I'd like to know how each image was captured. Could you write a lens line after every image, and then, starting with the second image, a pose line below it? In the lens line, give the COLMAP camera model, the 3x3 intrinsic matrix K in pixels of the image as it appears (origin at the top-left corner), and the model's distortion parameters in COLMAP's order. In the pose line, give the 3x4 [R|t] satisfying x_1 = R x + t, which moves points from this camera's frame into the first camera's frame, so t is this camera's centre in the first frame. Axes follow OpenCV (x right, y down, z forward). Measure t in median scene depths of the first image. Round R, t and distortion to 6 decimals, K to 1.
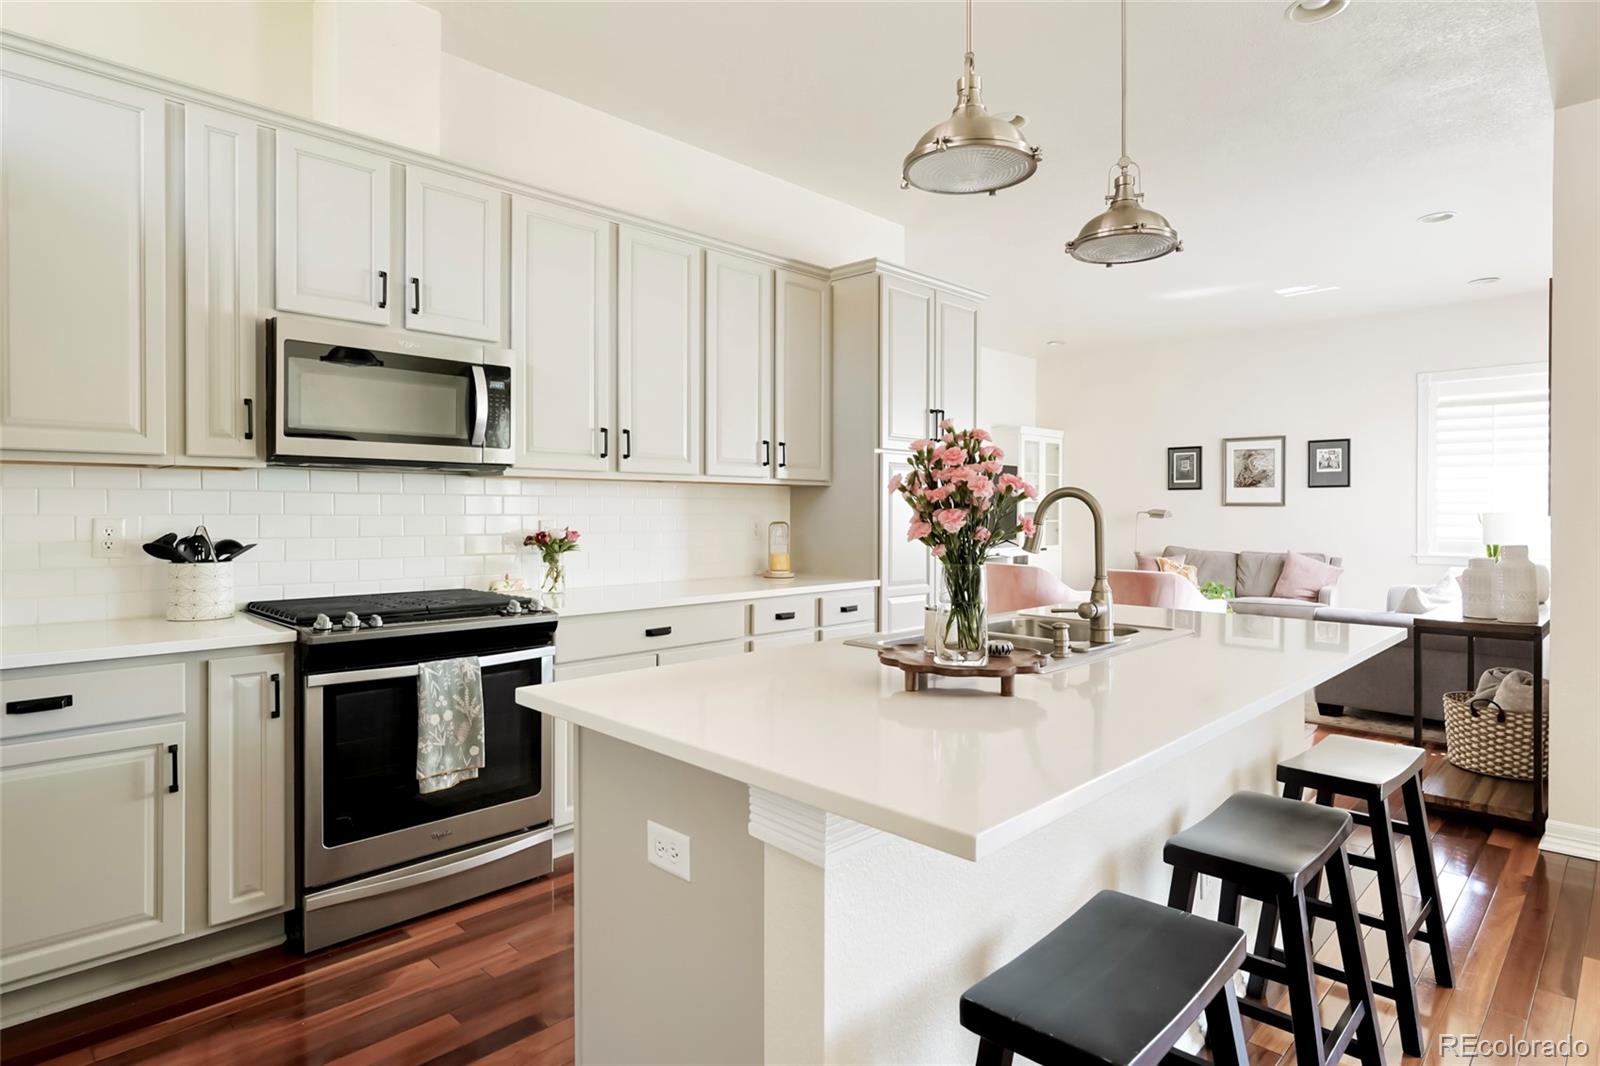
lens RADIAL K [[856.5, 0, 816.8], [0, 856.5, 522.6], [0, 0, 1]] dist [-0.008840, 0.001778]
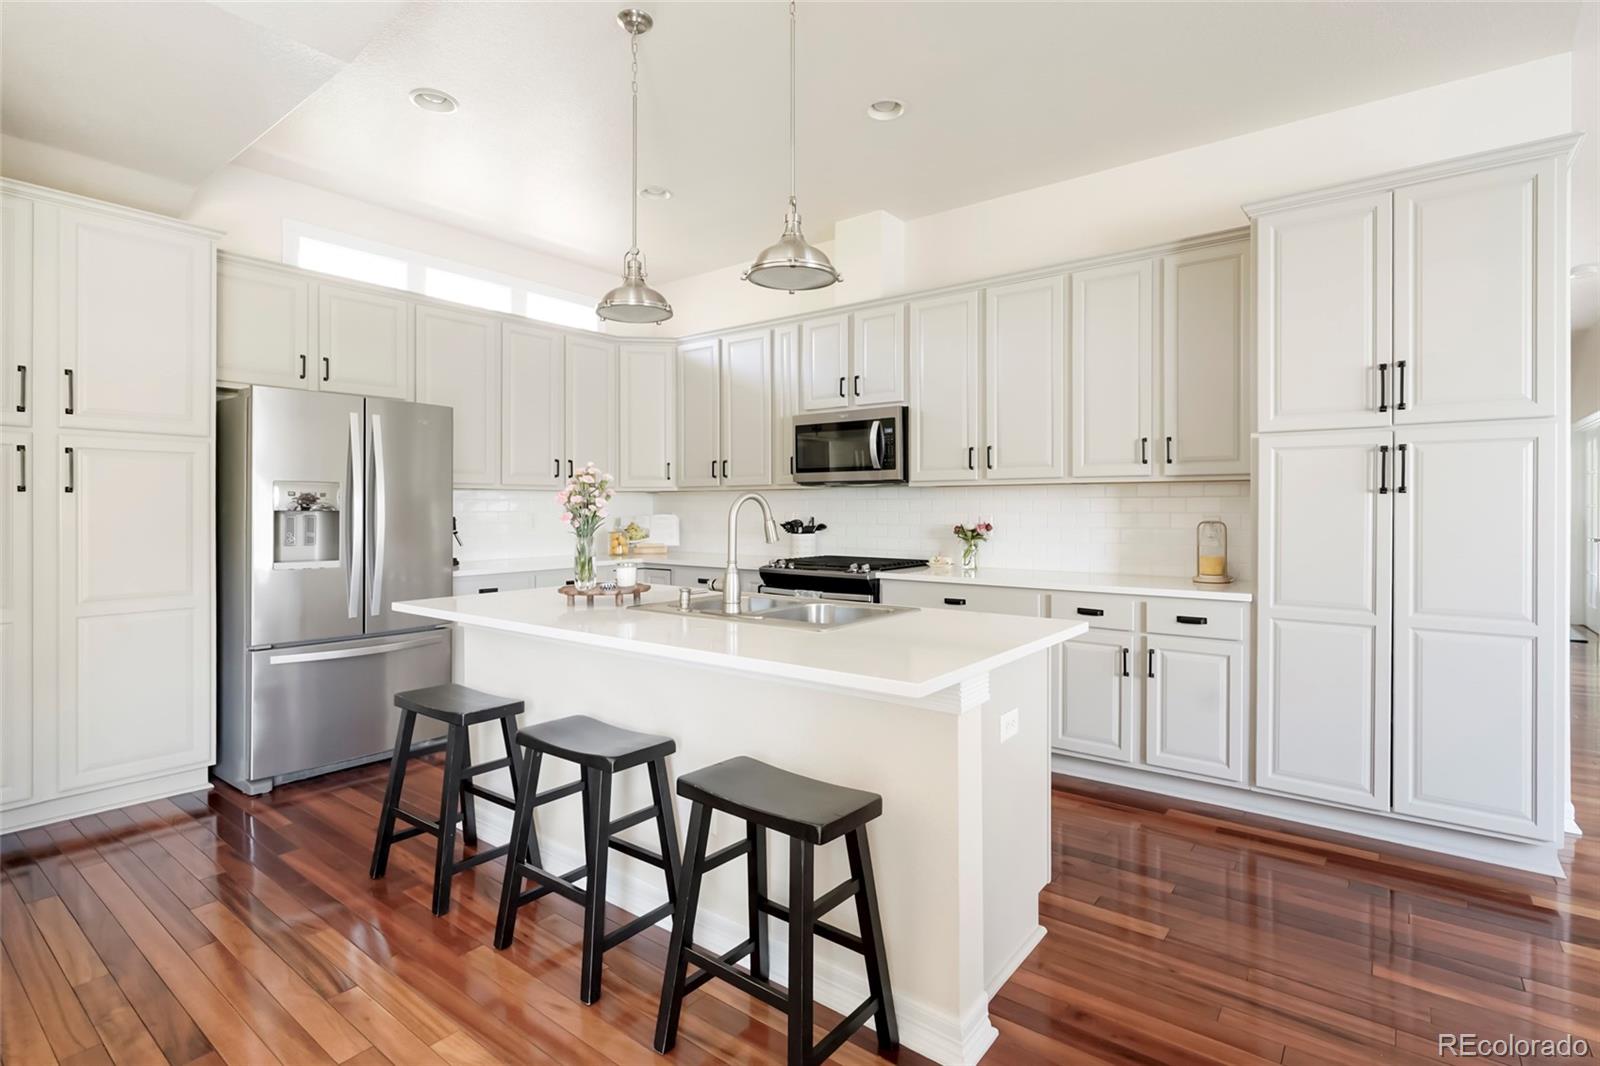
lens RADIAL K [[787.9, 0, 801.2], [0, 787.9, 512.5], [0, 0, 1]] dist [-0.006060, 0.001662]
pose [[0.109234, 0.002038, -0.994014, 0.781703], [-0.013924, 0.999903, 0.000520, -0.004694], [0.993919, 0.013784, 0.109252, 0.500355]]
